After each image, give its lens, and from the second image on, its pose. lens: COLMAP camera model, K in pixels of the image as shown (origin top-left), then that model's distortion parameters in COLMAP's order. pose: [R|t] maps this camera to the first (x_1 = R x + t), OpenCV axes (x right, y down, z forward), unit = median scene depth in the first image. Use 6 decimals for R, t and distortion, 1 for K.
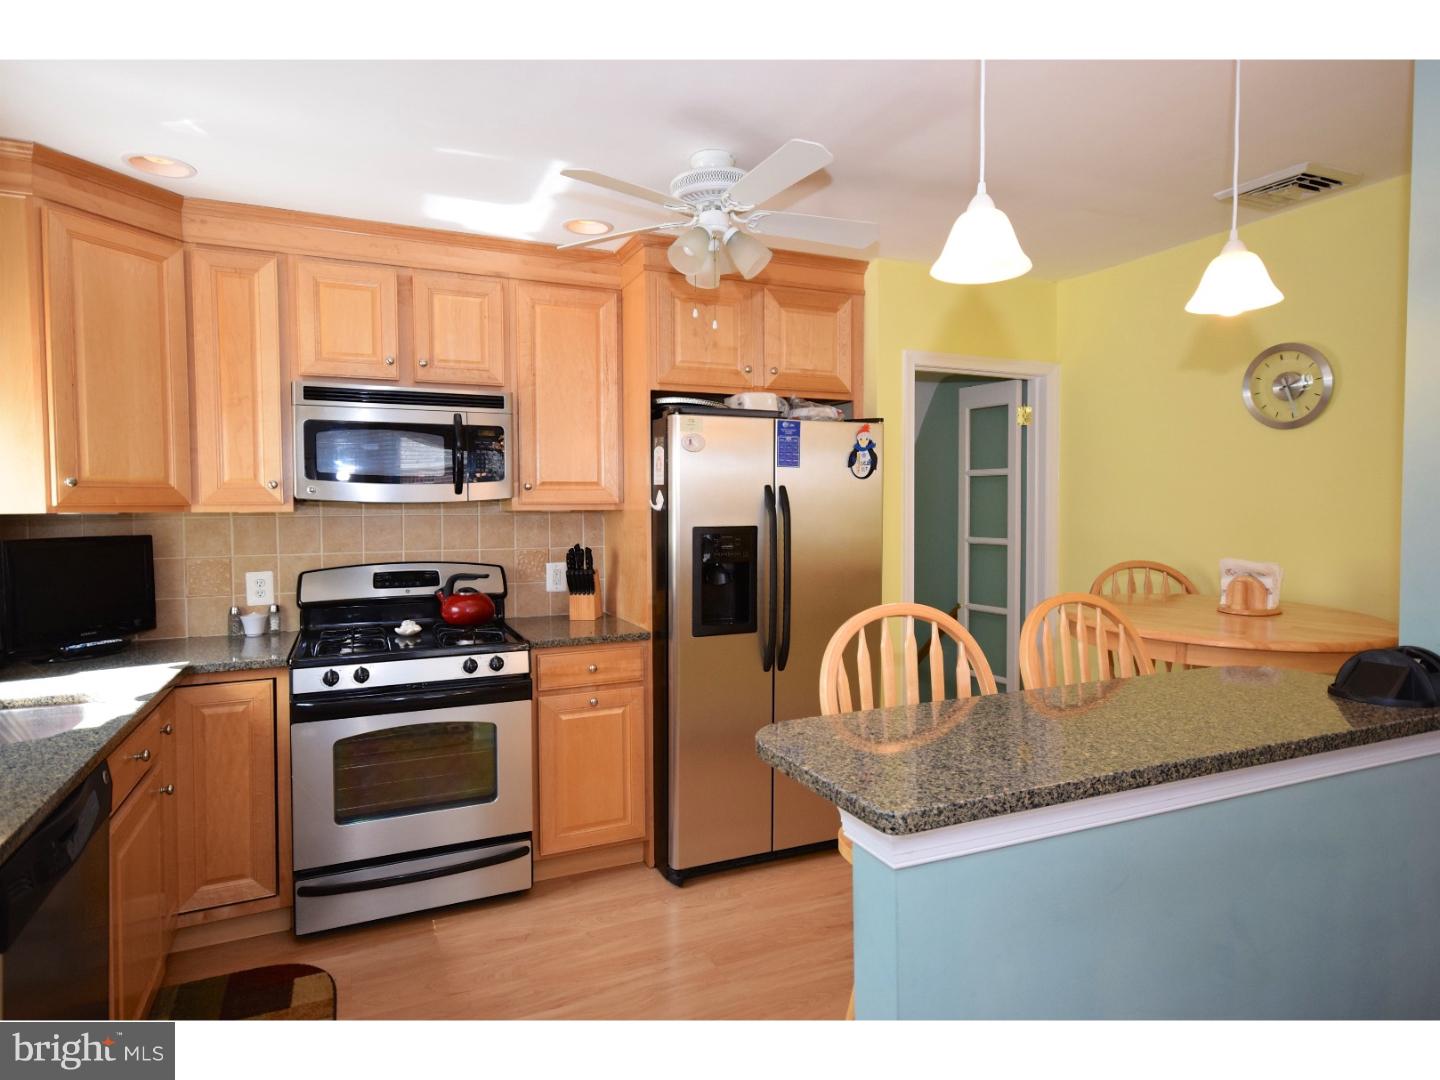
lens RADIAL K [[824.0, 0, 720.9], [0, 824.0, 527.9], [0, 0, 1]] dist [0.035535, 0.001216]
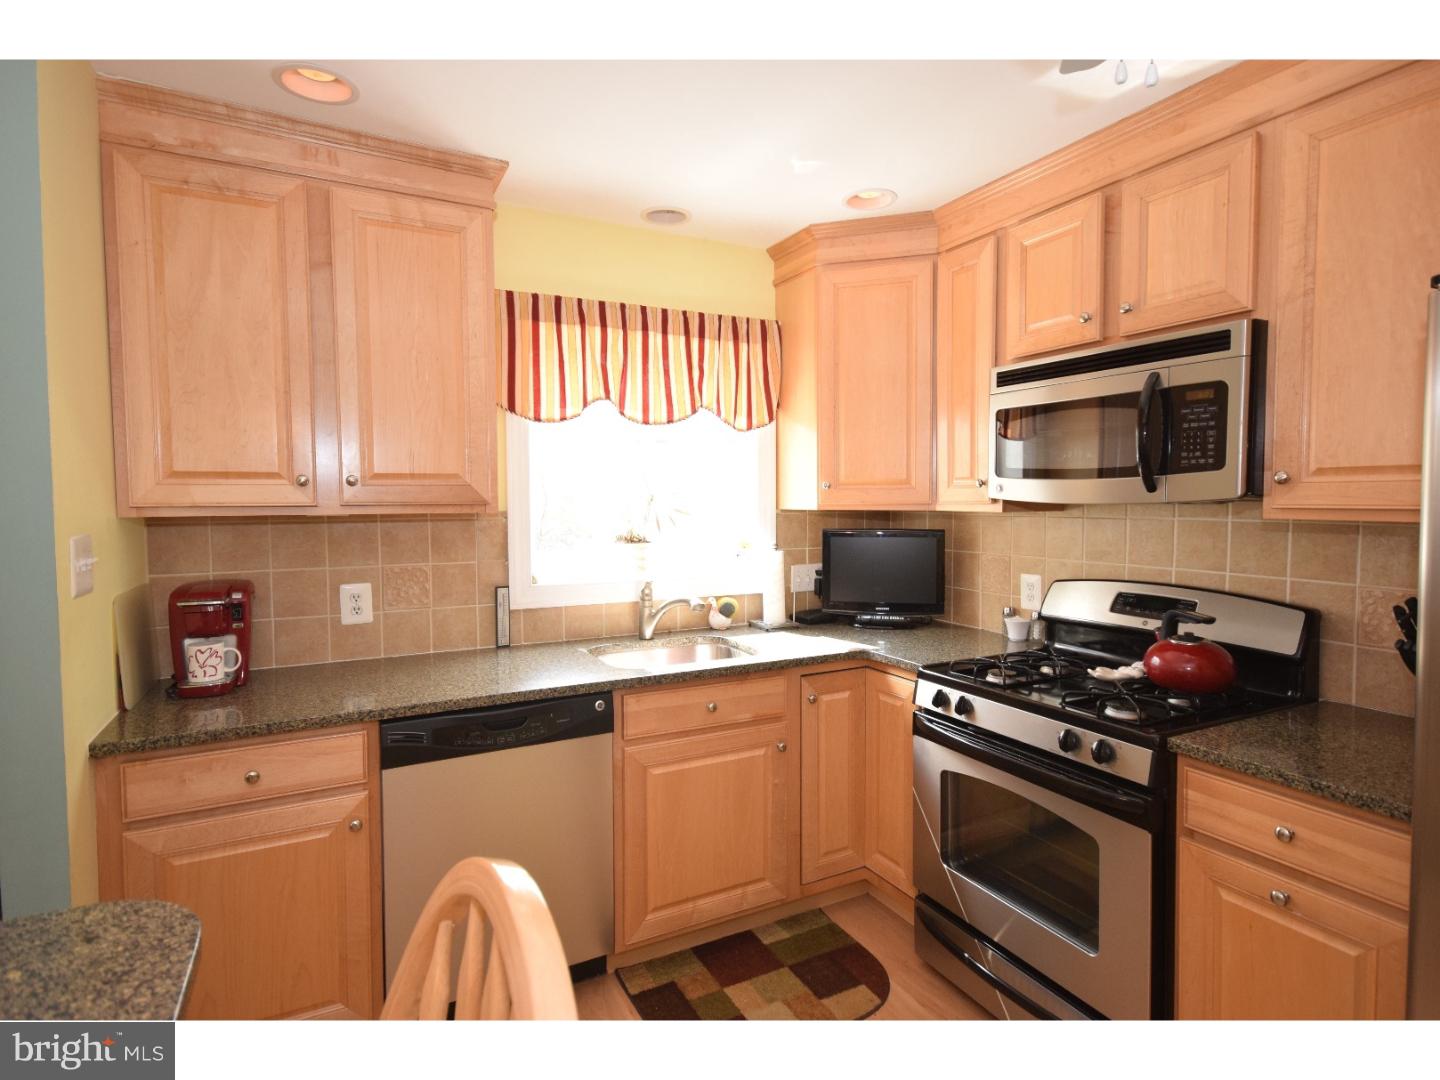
lens RADIAL K [[769.2, 0, 741.6], [0, 769.2, 530.4], [0, 0, 1]] dist [0.013765, 0.005412]
pose [[0.066213, 0.053309, -0.996380, 0.293484], [-0.023772, 0.998373, 0.051835, -0.034633], [0.997522, 0.020254, 0.067372, 0.627647]]
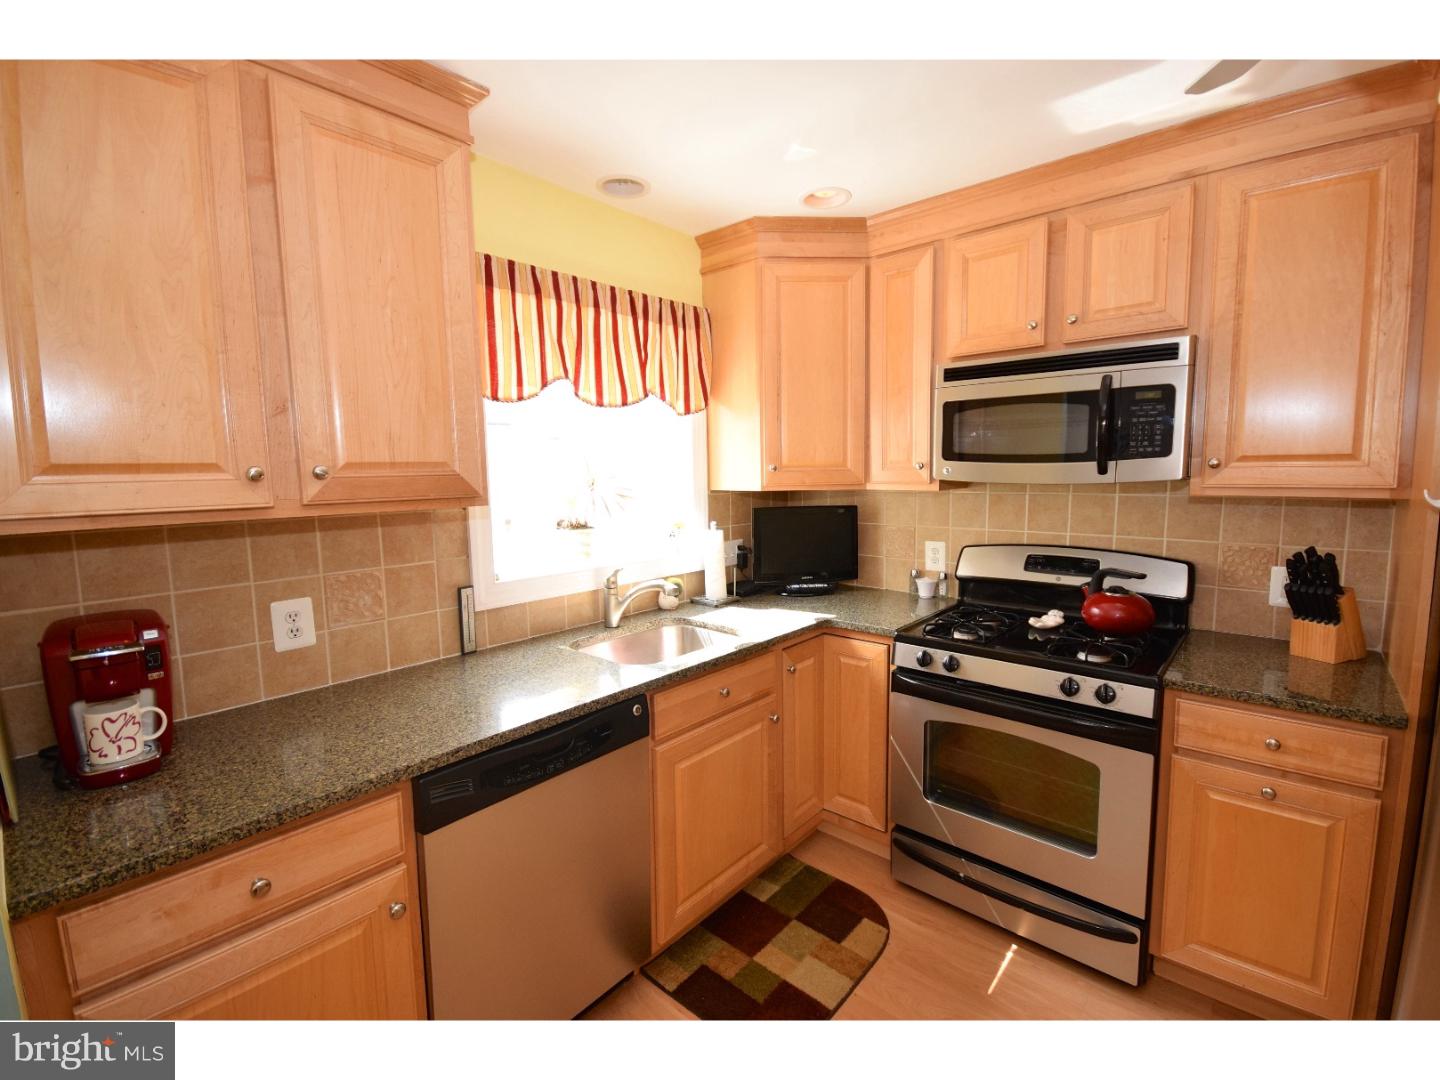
lens RADIAL K [[637.8, 0, 733.3], [0, 637.8, 531.8], [0, 0, 1]] dist [0.004904, -0.005193]
pose [[0.421646, 0.094858, -0.901785, 0.105957], [-0.014158, 0.995081, 0.098051, -0.041363], [0.906650, -0.028575, 0.420915, 0.401462]]
